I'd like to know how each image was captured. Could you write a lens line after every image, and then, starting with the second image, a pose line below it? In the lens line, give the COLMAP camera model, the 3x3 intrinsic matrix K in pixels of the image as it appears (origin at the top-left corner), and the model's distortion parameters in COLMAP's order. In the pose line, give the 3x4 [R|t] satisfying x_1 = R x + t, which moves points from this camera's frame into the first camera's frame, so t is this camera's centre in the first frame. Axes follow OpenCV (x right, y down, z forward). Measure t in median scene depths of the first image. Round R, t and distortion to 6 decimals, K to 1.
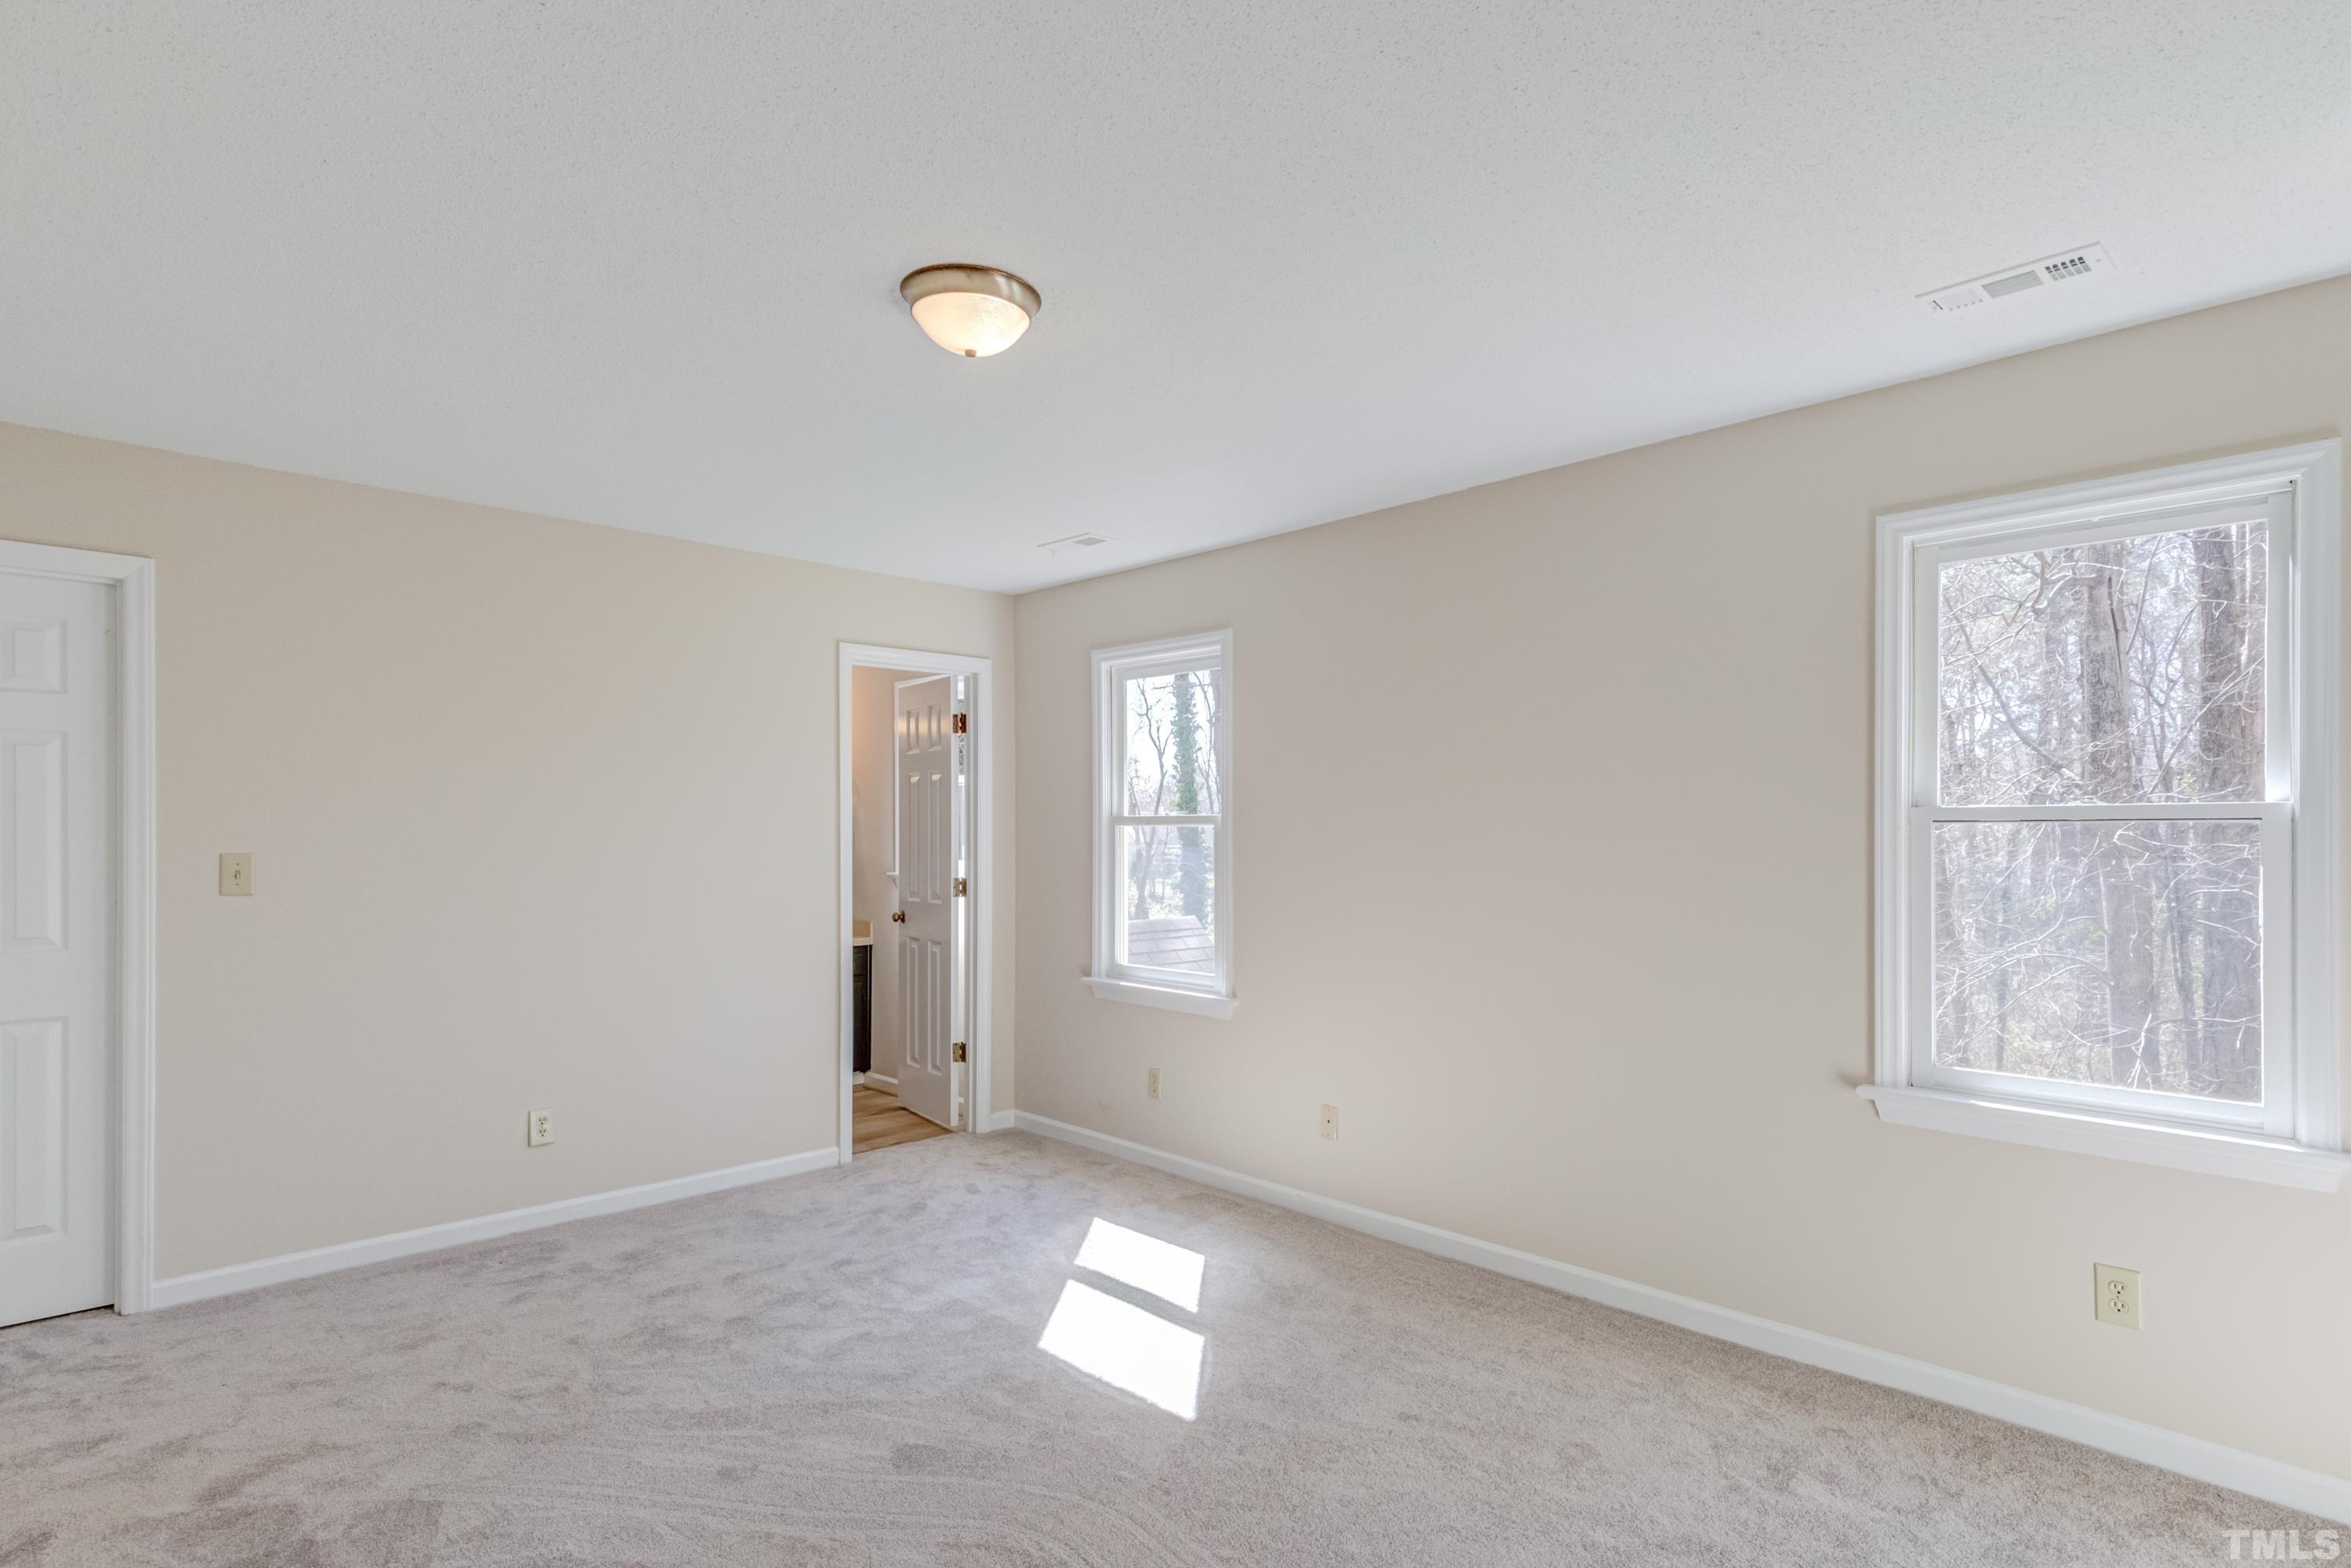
lens RADIAL K [[1292.4, 0, 1256.6], [0, 1292.4, 814.6], [0, 0, 1]] dist [0.052617, -0.000384]
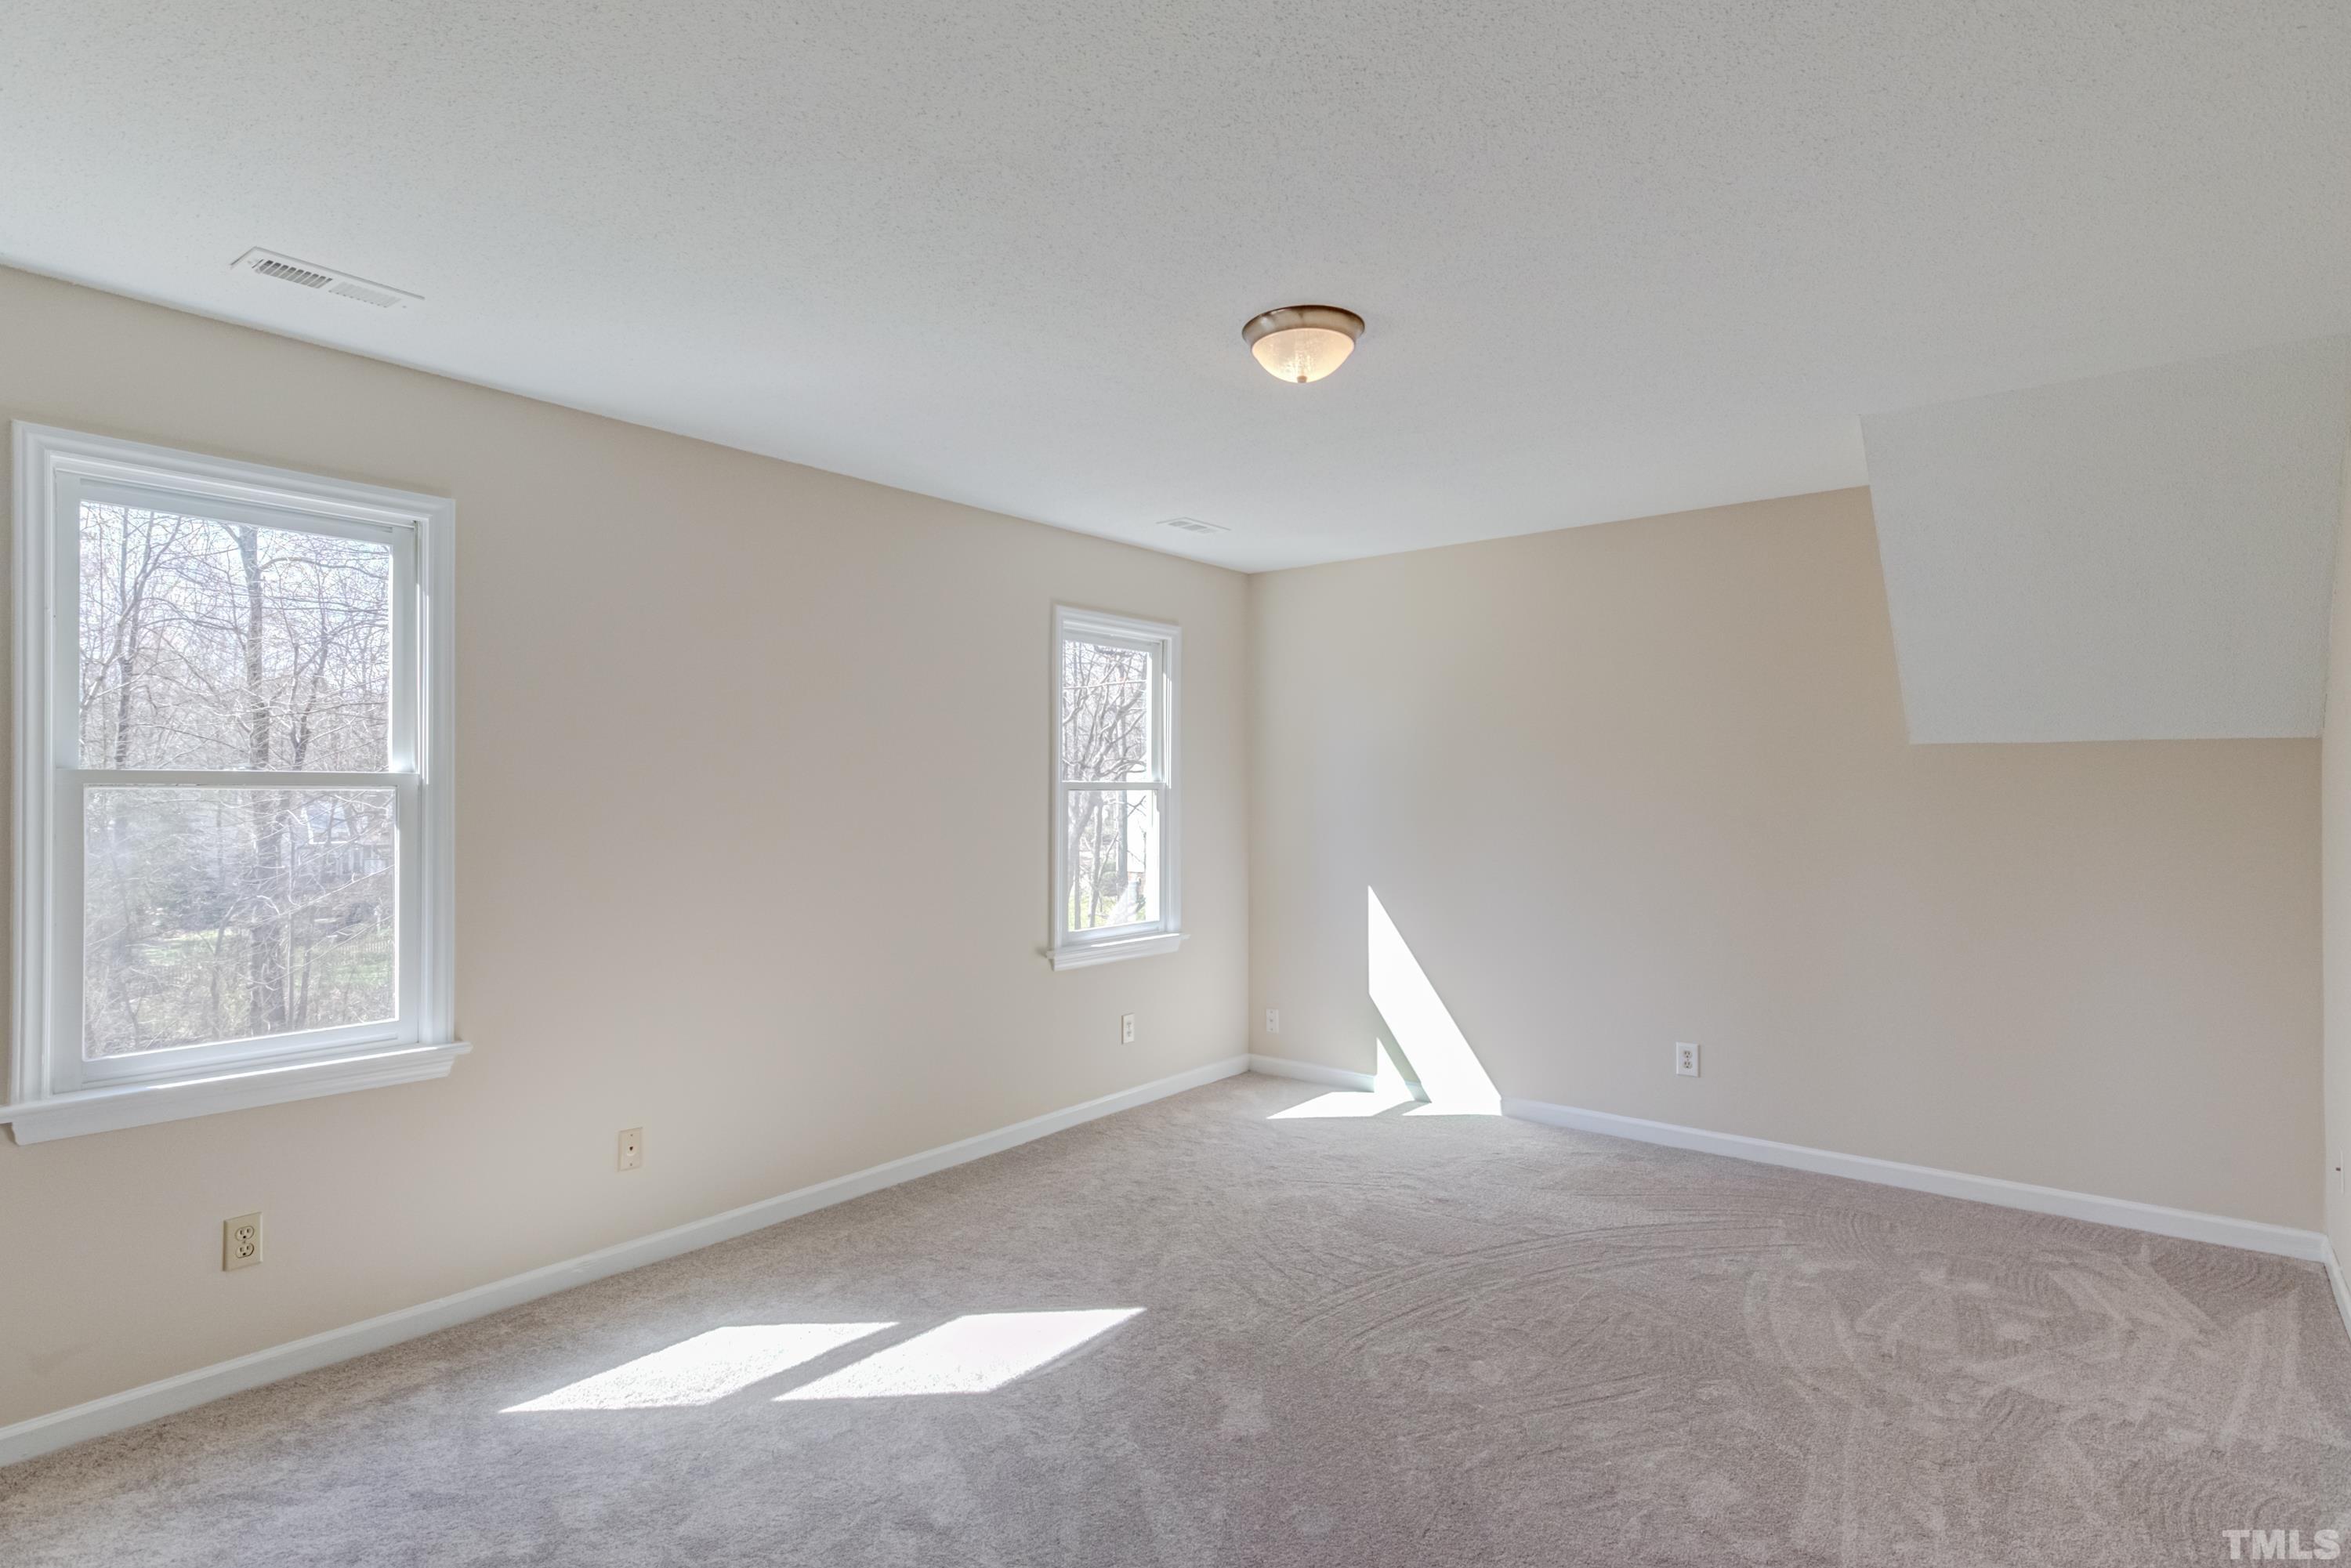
lens RADIAL K [[1190.8, 0, 1179.3], [0, 1190.8, 787.9], [0, 0, 1]] dist [0.012035, -0.000637]
pose [[-0.133425, 0.006000, 0.991041, -0.701670], [-0.009103, 0.999932, -0.007279, 0.008787], [-0.991017, -0.009992, -0.133361, 0.712581]]
